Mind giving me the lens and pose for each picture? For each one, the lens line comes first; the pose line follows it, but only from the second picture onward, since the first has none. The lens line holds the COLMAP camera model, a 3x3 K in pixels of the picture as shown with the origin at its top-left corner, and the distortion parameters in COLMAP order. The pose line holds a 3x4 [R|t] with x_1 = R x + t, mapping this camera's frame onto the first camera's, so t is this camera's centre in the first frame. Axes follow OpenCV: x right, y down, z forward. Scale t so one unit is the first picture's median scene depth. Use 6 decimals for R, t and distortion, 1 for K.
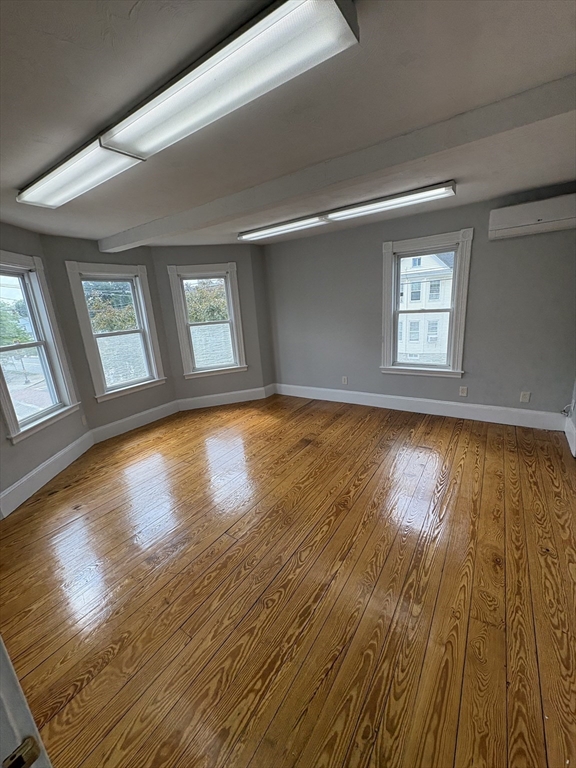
lens RADIAL K [[303.9, 0, 287.2], [0, 303.9, 385.9], [0, 0, 1]] dist [-0.000730, 0.000053]
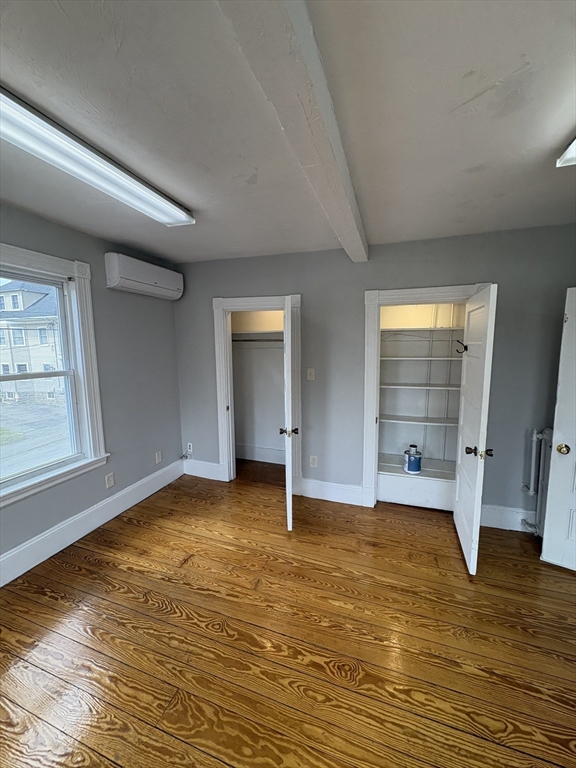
lens RADIAL K [[303.9, 0, 288.1], [0, 303.9, 384.9], [0, 0, 1]] dist [-0.000730, 0.000053]
pose [[-0.259142, -0.051254, 0.964478, -0.264127], [0.279401, 0.951917, 0.125658, -0.207251], [-0.924543, 0.302039, -0.232362, 0.851538]]
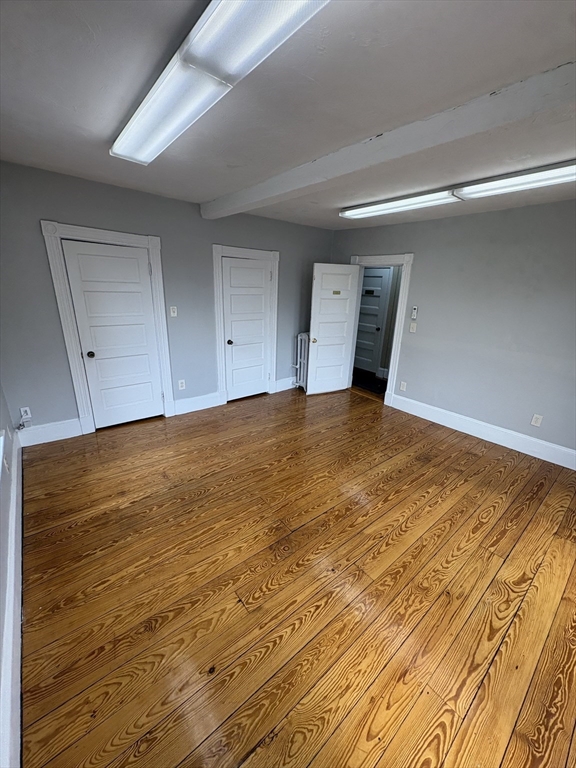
lens RADIAL K [[303.9, 0, 287.5], [0, 303.9, 383.7], [0, 0, 1]] dist [-0.000730, 0.000053]
pose [[-0.958833, -0.057958, 0.277993, -0.082514], [0.101047, 0.845240, 0.524746, -0.422967], [-0.265384, 0.531234, -0.804588, 1.491120]]
